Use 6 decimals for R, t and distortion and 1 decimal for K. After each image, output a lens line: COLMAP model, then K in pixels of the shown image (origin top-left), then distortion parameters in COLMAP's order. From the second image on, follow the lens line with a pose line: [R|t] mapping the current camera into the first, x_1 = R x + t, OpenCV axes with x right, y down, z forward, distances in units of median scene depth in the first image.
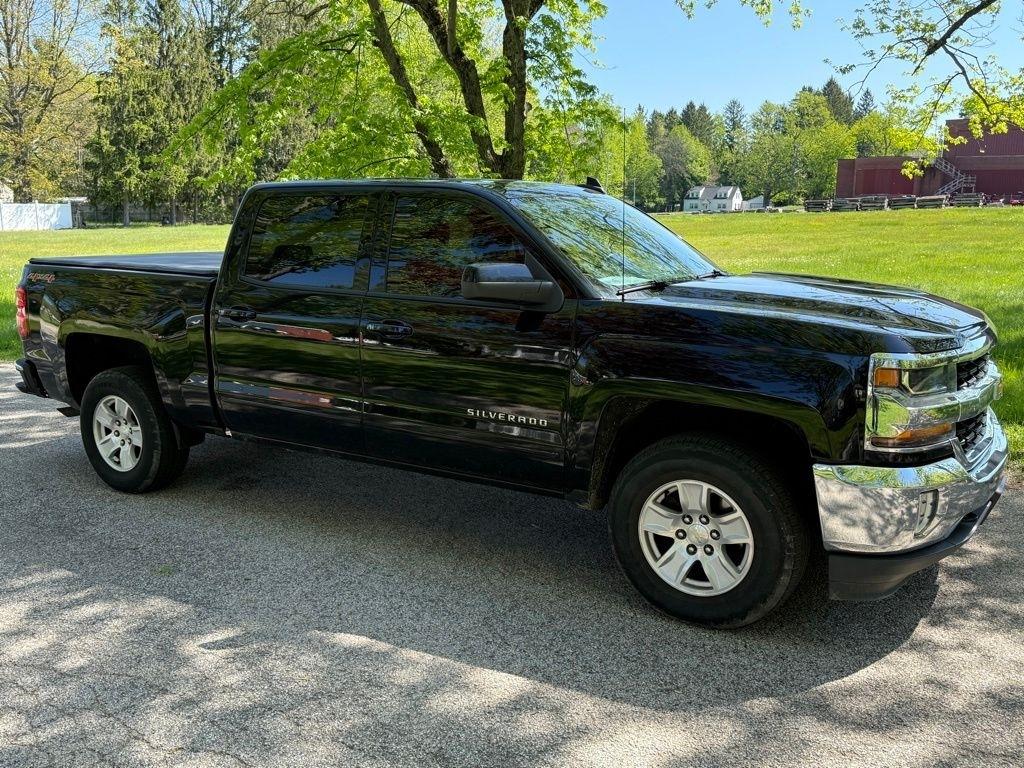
lens RADIAL K [[861.5, 0, 500.2], [0, 861.5, 395.7], [0, 0, 1]] dist [0.142633, -0.254458]
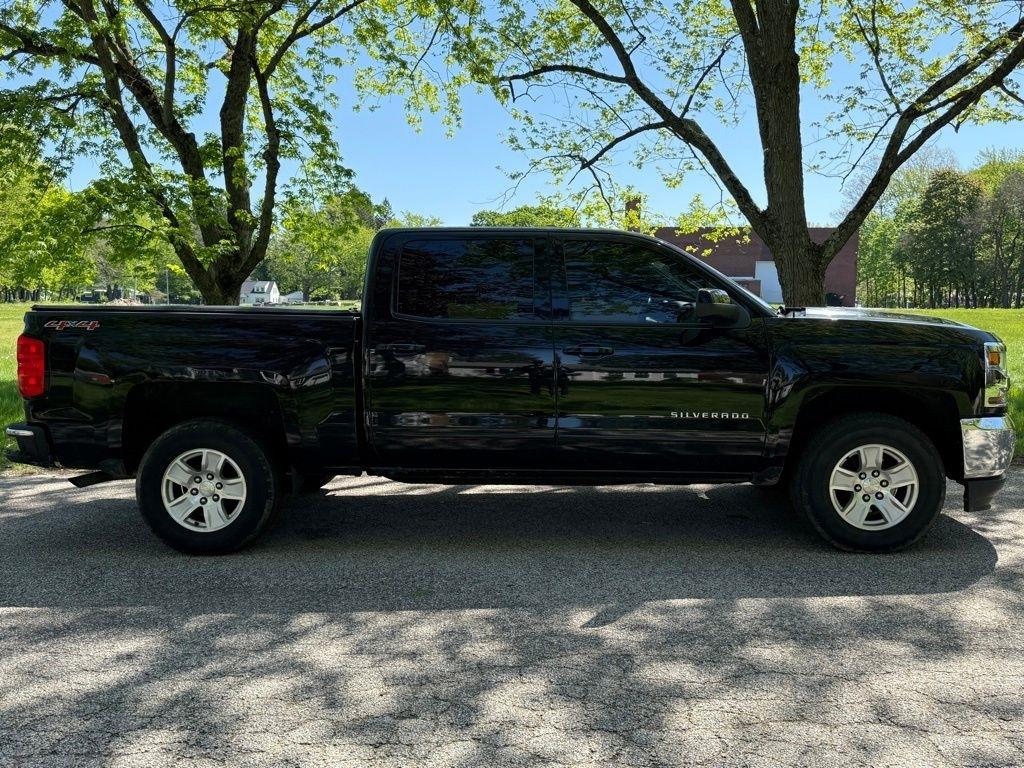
lens RADIAL K [[874.7, 0, 512.0], [0, 874.7, 384.0], [0, 0, 1]] dist [0.132373, -0.257166]
pose [[0.866758, -0.036512, 0.497391, -0.930190], [0.095720, 0.990954, -0.094061, 0.077441], [-0.489458, 0.129139, 0.862412, 0.053826]]
